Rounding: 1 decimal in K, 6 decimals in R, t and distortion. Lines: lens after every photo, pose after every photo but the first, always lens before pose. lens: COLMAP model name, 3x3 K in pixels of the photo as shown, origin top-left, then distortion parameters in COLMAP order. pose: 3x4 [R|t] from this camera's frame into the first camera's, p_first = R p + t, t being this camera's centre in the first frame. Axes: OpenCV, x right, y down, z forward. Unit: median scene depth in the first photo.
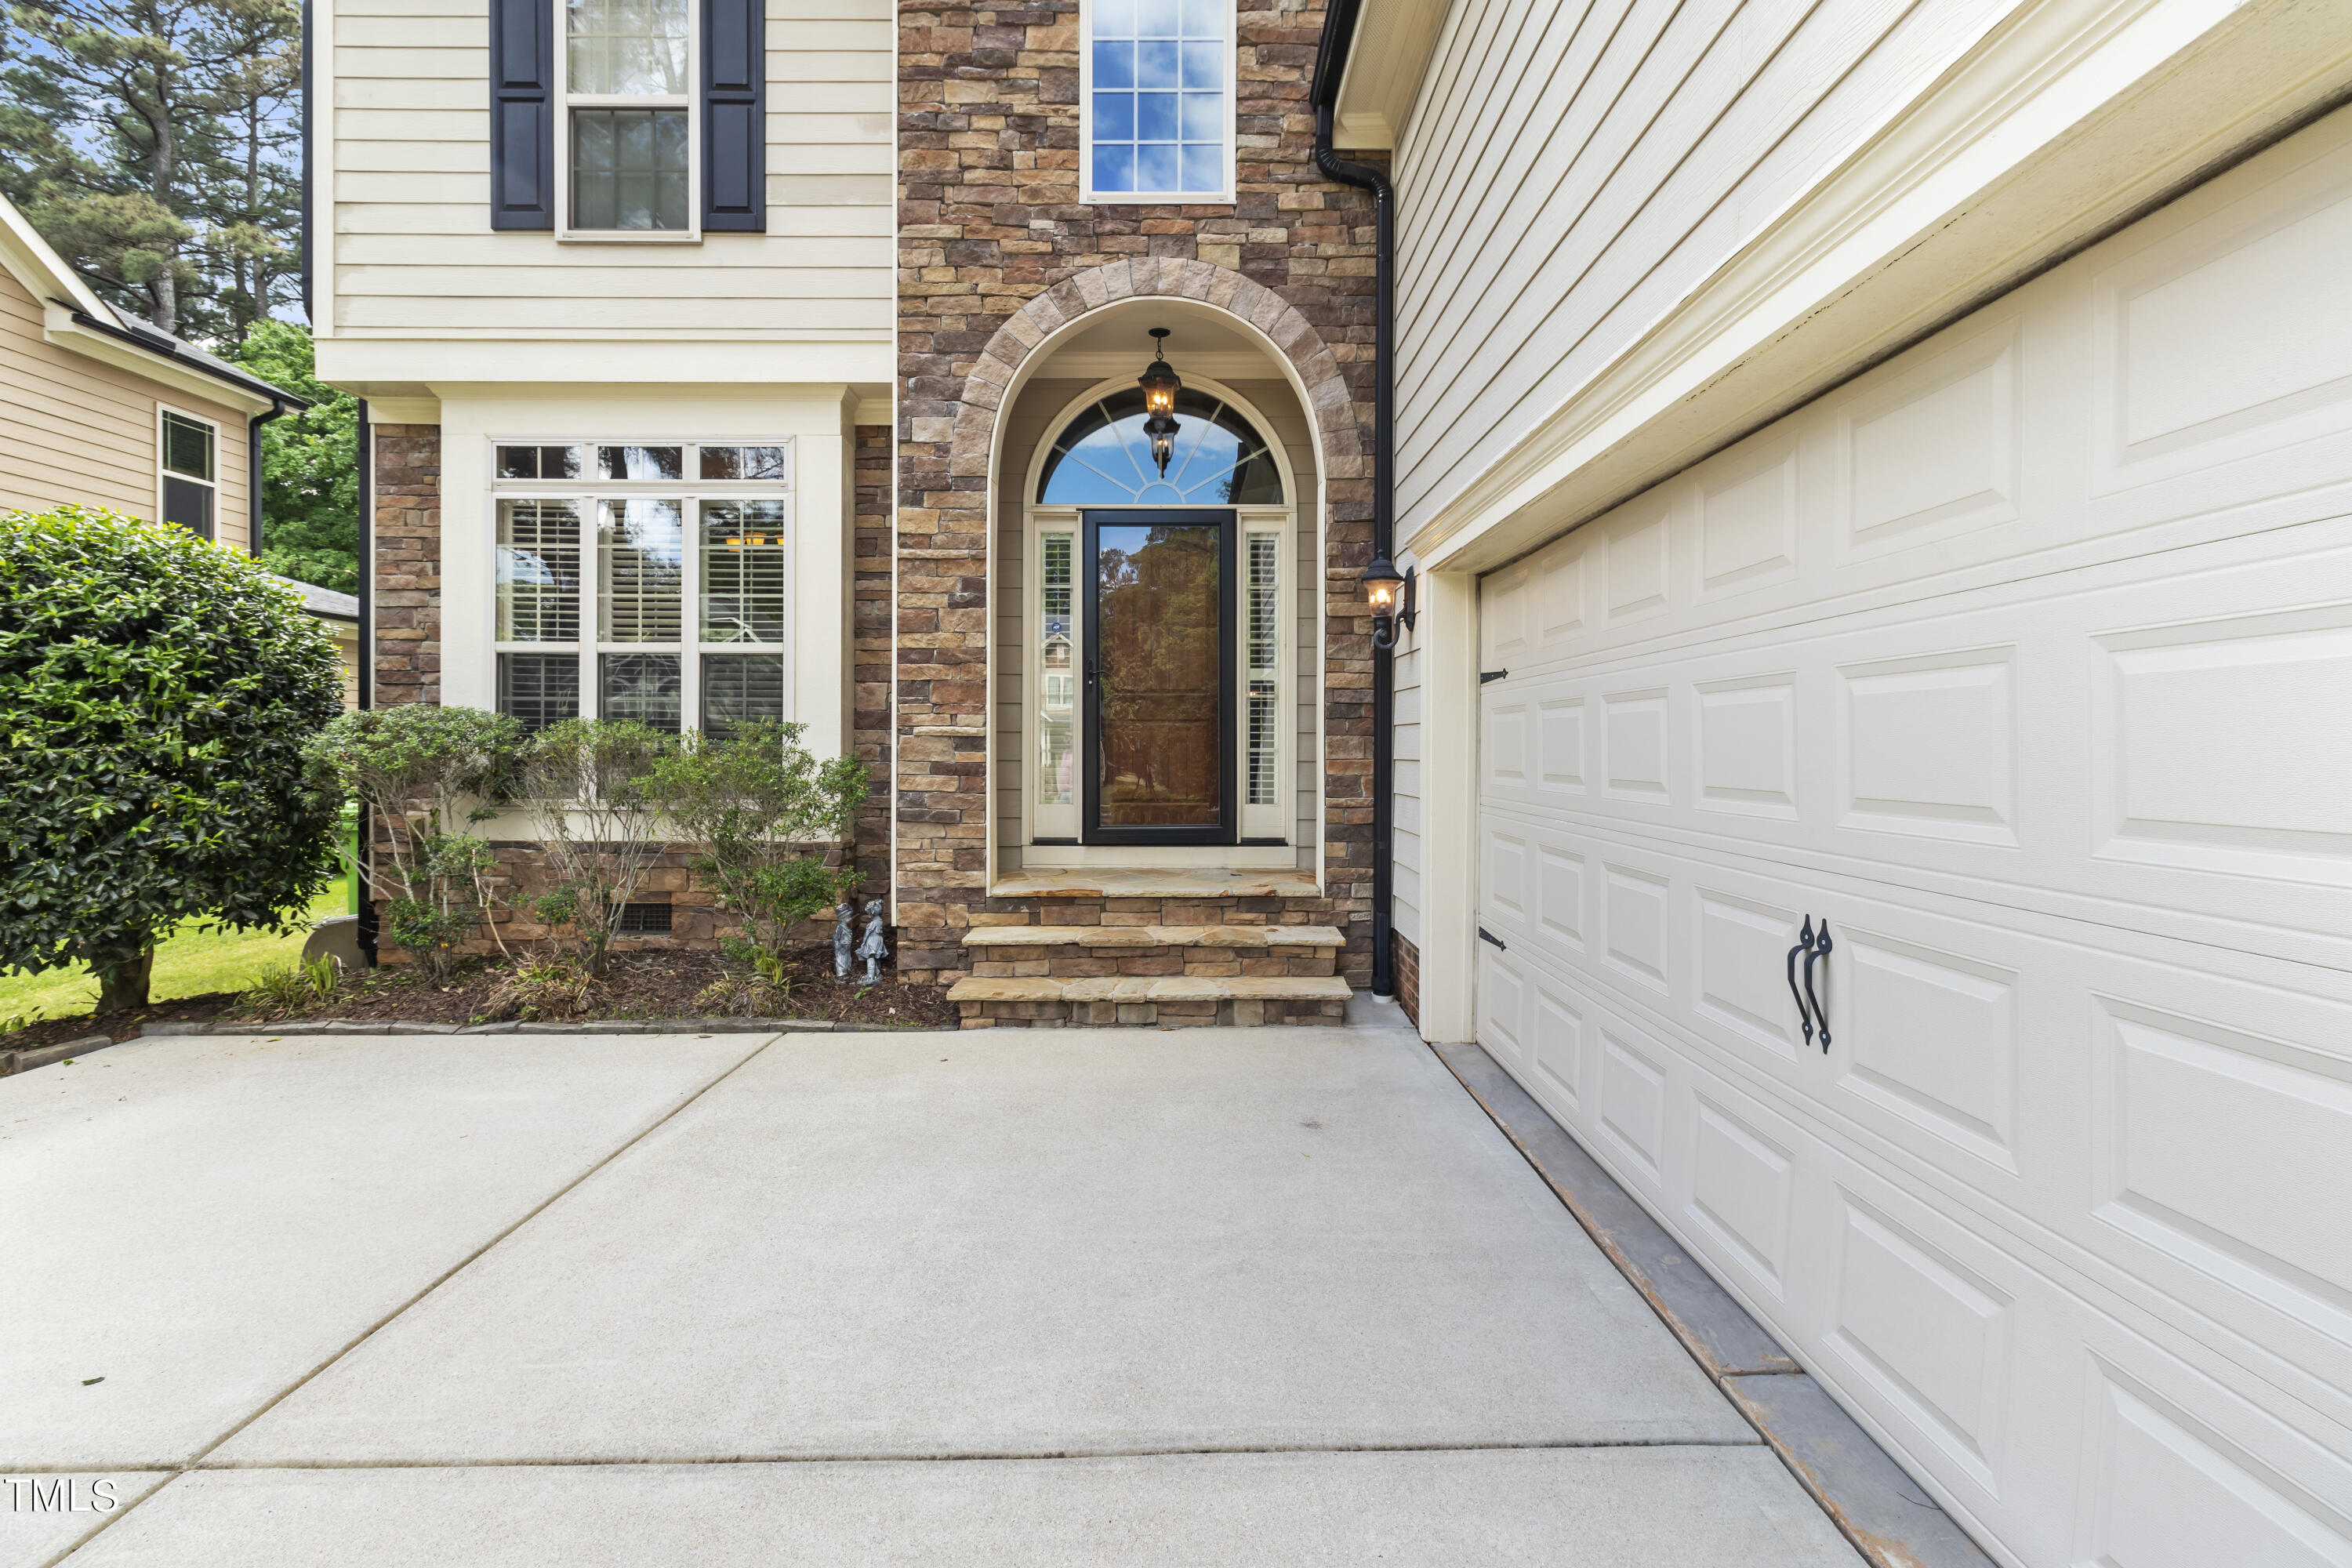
lens RADIAL K [[1092.3, 0, 1180.4], [0, 1092.3, 764.6], [0, 0, 1]] dist [0.001723, 0.000365]
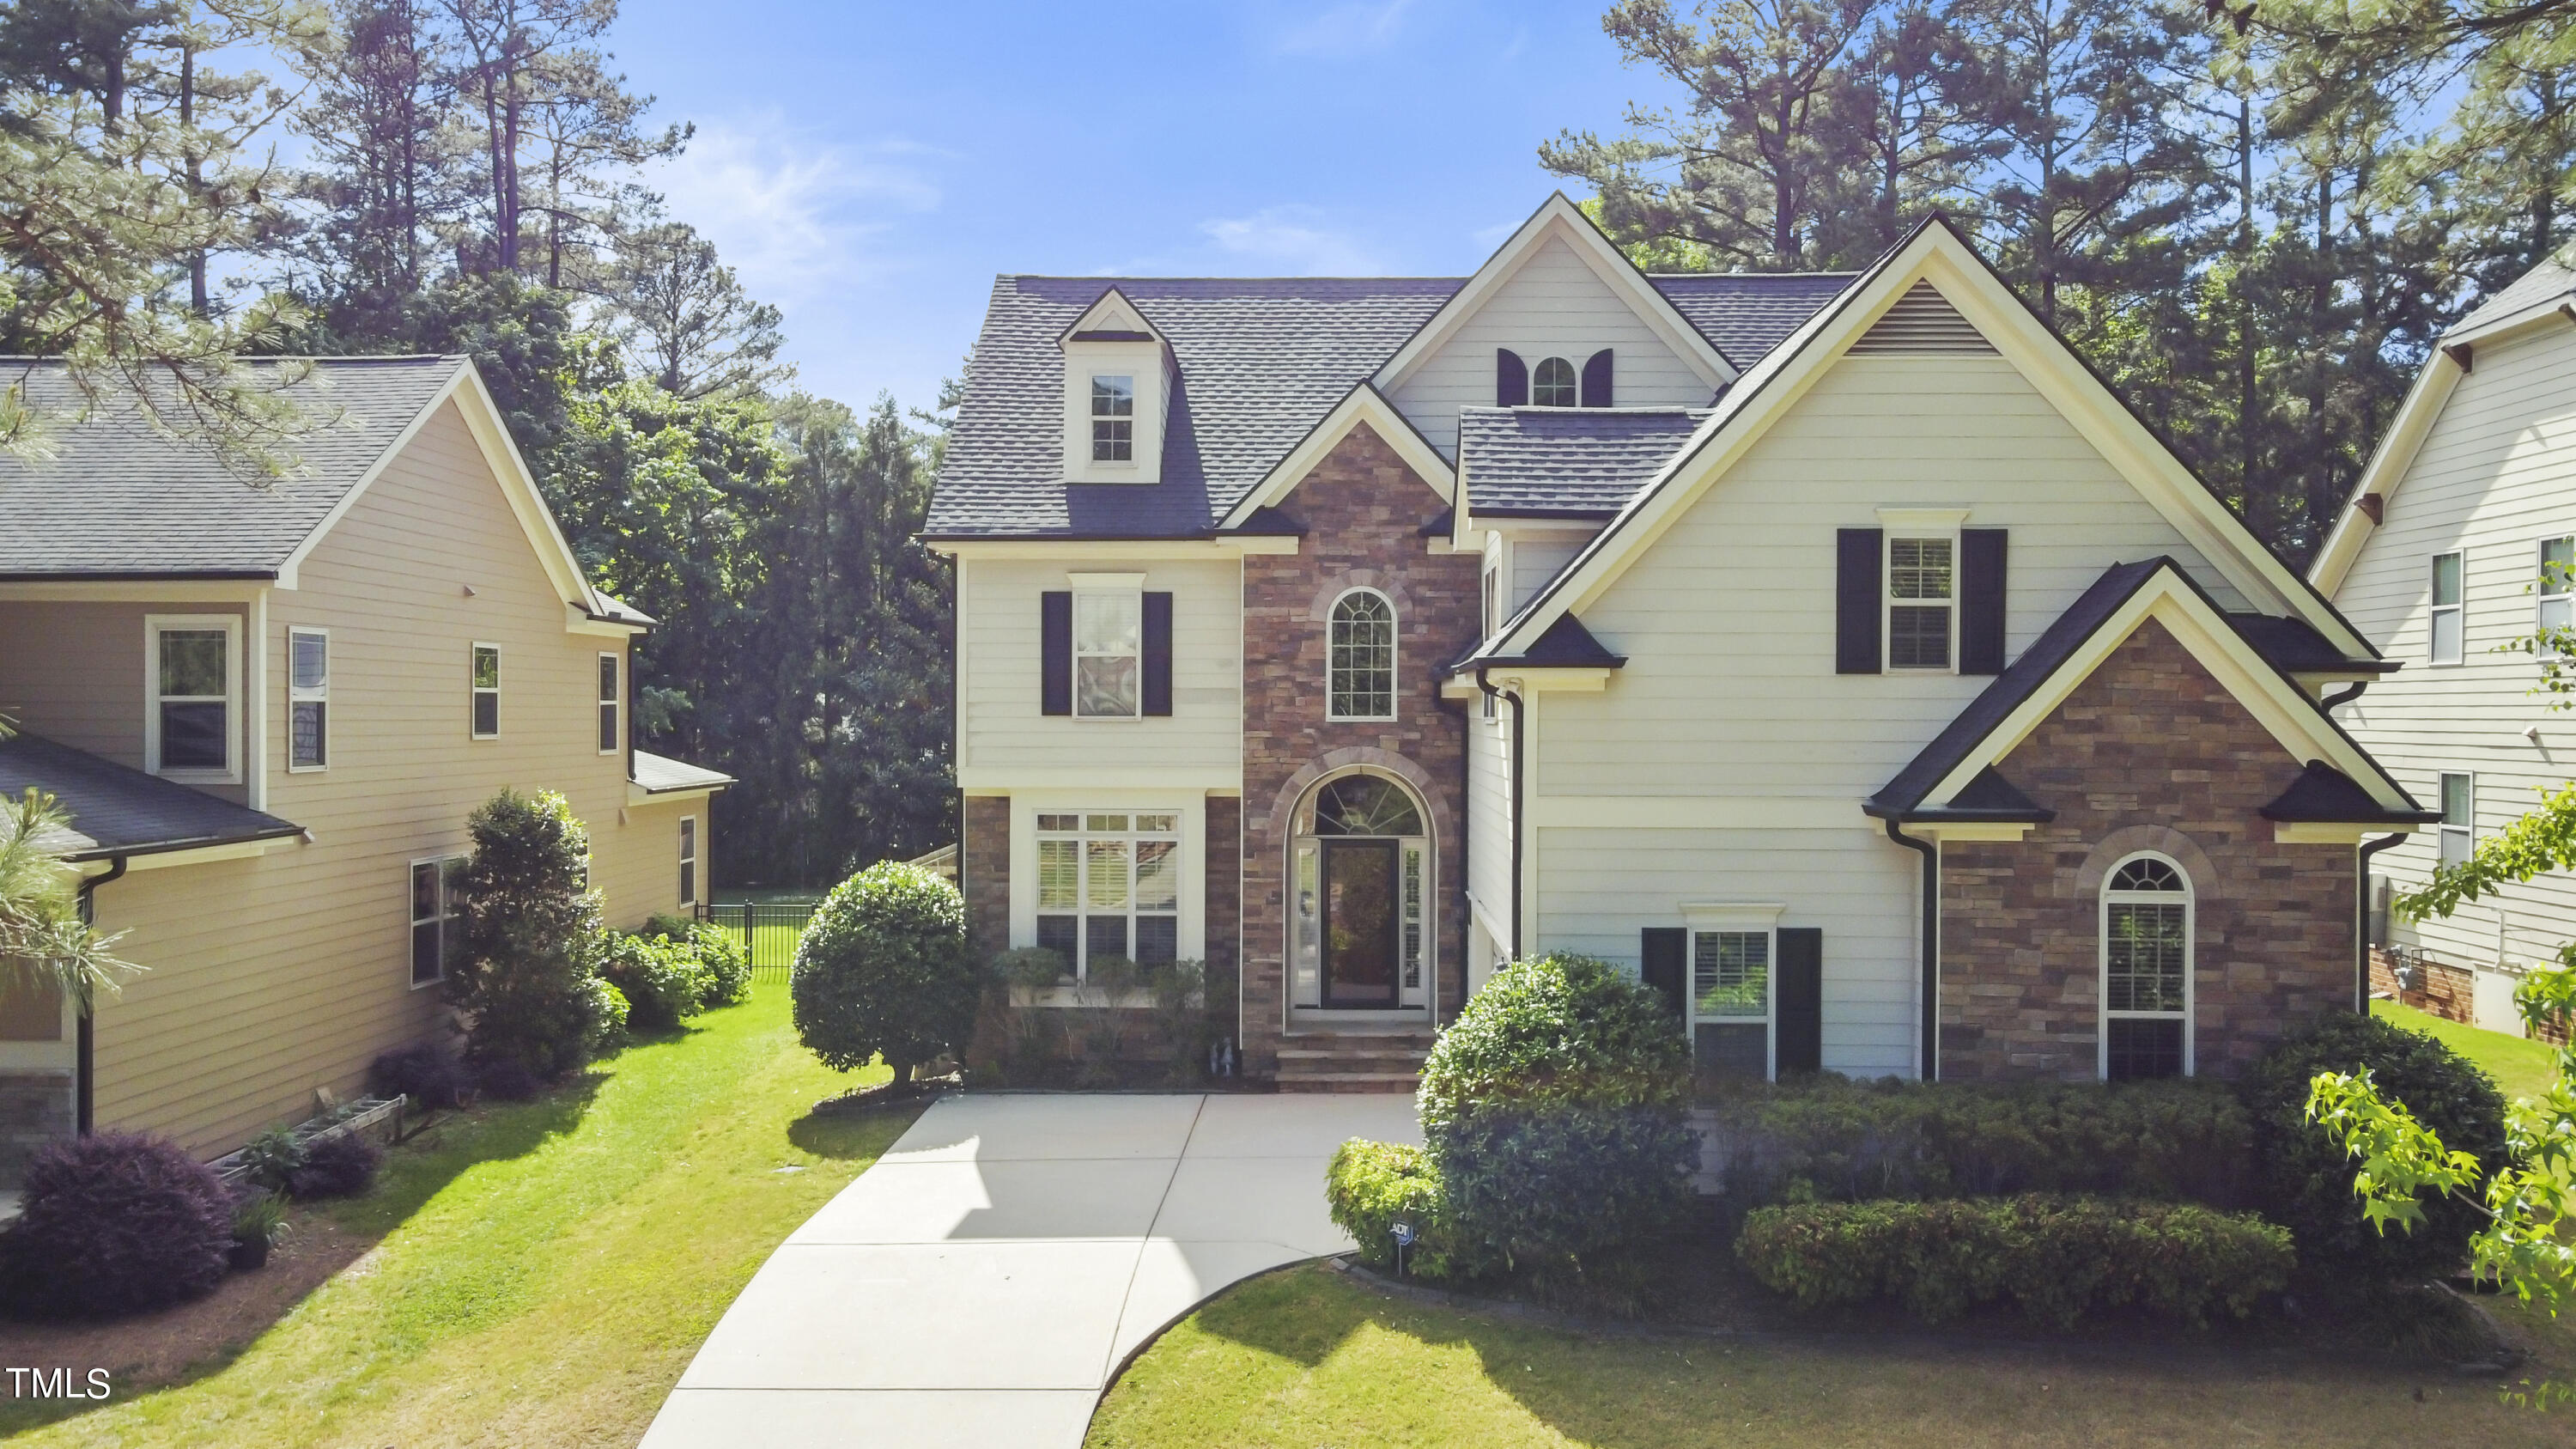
lens RADIAL K [[1895.1, 0, 1284.0], [0, 1895.1, 730.2], [0, 0, 1]] dist [-0.002312, 0.000038]
pose [[0.999270, 0.000523, -0.038199, -0.030820], [-0.000955, 0.999936, -0.011305, -0.451979], [0.038191, 0.011334, 0.999206, -2.812317]]
